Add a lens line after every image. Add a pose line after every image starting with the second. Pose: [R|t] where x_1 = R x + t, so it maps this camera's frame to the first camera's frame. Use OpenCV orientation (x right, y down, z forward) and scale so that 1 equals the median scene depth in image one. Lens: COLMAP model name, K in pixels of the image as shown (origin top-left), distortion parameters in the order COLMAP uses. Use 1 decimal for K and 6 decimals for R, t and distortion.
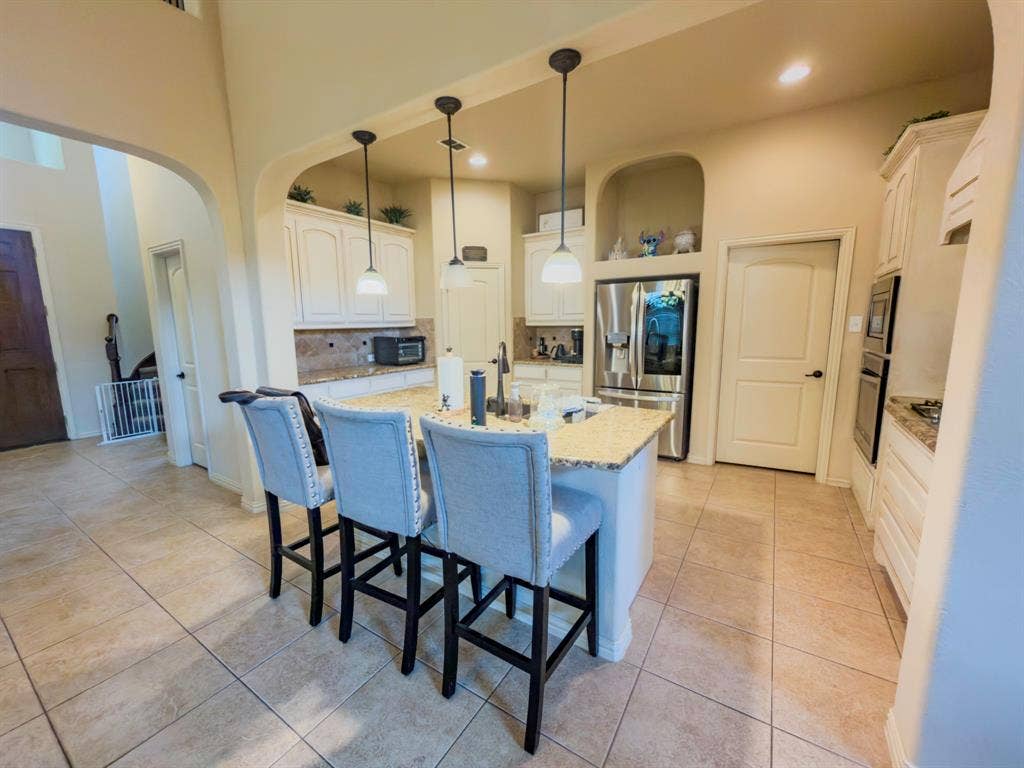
lens RADIAL K [[407.3, 0, 512.0], [0, 407.3, 384.0], [0, 0, 1]] dist [-0.001887, 0.000477]
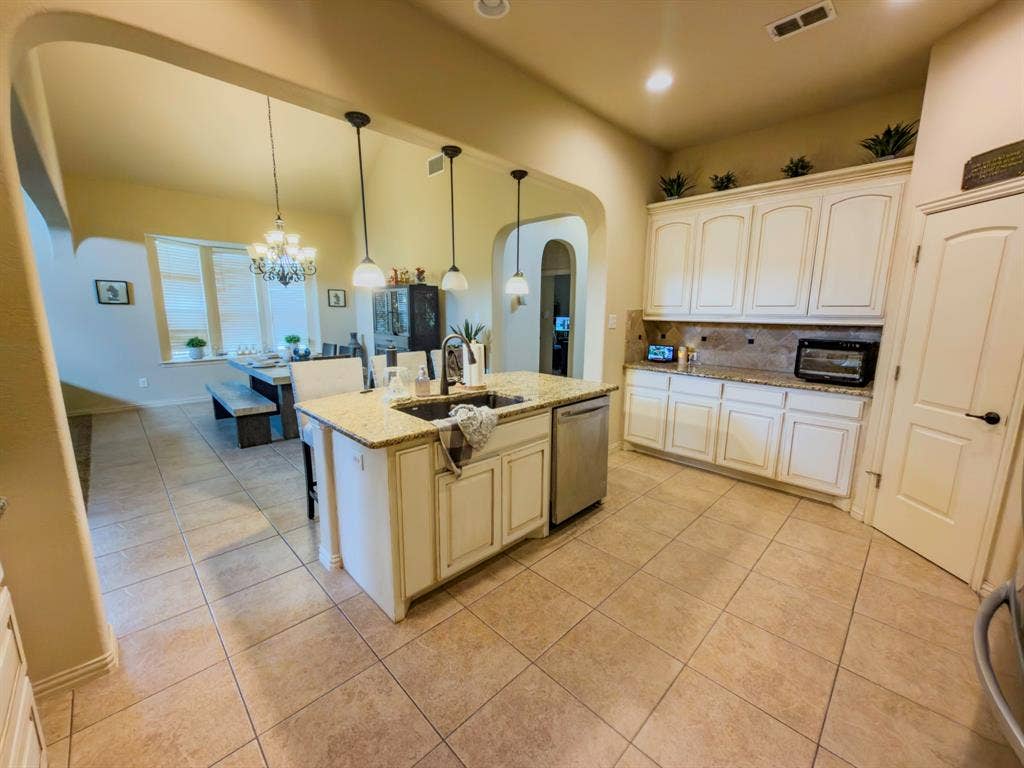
lens RADIAL K [[407.3, 0, 512.0], [0, 407.3, 384.0], [0, 0, 1]] dist [-0.001887, 0.000477]
pose [[-0.212064, 0.172189, -0.961966, 0.596767], [-0.158311, 0.965300, 0.207685, -0.123900], [0.964348, 0.196333, -0.177446, 0.773474]]
